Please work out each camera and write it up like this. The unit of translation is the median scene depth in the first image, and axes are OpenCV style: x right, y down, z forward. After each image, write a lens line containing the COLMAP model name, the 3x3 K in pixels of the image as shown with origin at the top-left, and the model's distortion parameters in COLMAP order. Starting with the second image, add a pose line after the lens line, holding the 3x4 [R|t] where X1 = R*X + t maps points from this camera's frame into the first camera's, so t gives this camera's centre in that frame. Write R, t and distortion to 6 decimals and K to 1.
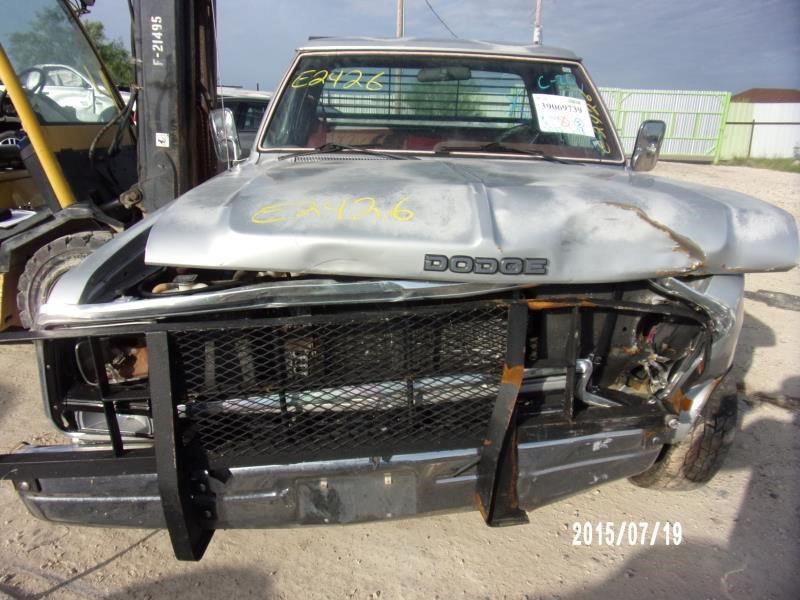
lens RADIAL K [[606.1, 0, 400.0], [0, 606.1, 300.0], [0, 0, 1]] dist [-0.006913, -0.003204]
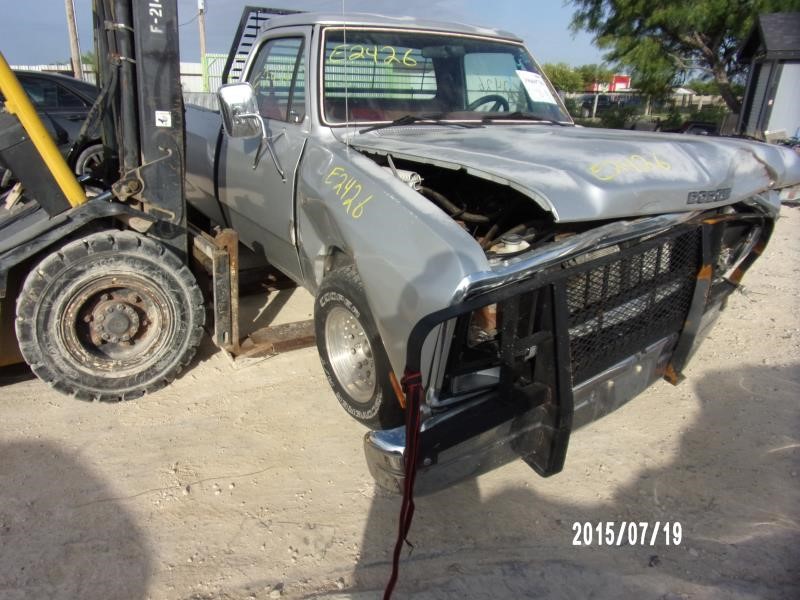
lens RADIAL K [[606.1, 0, 400.0], [0, 606.1, 300.0], [0, 0, 1]] dist [-0.006913, -0.003204]
pose [[0.842343, -0.186193, 0.505758, -0.617452], [0.161150, 0.982509, 0.093311, -0.033397], [-0.514285, 0.002903, 0.857614, 0.071383]]
